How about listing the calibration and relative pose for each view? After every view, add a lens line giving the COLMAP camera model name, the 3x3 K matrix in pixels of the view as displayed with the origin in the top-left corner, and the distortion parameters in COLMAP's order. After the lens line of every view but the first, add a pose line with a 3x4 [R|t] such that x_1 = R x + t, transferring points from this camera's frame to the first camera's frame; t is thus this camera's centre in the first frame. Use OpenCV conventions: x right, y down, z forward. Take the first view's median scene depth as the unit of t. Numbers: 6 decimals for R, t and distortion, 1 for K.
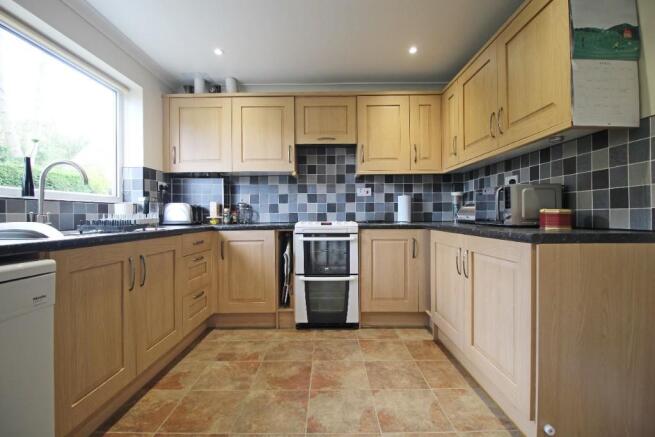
lens RADIAL K [[303.8, 0, 329.3], [0, 303.8, 213.3], [0, 0, 1]] dist [-0.000363, -0.014539]
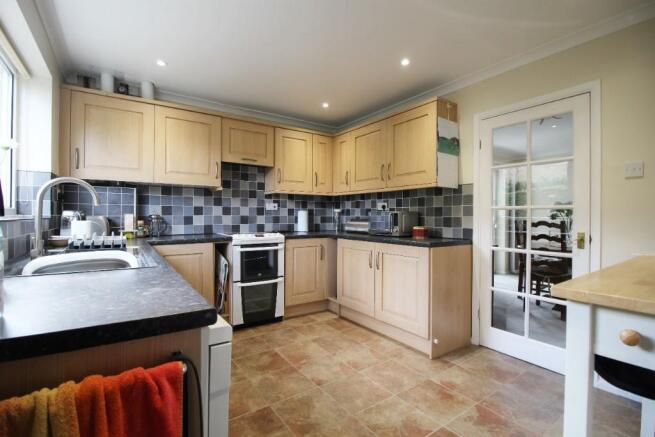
lens RADIAL K [[303.8, 0, 329.3], [0, 303.8, 213.3], [0, 0, 1]] dist [-0.000363, -0.014539]
pose [[0.818677, 0.016758, 0.574009, -0.458884], [-0.013881, 0.999860, -0.009392, -0.043951], [-0.574086, -0.000279, 0.818795, -0.109886]]
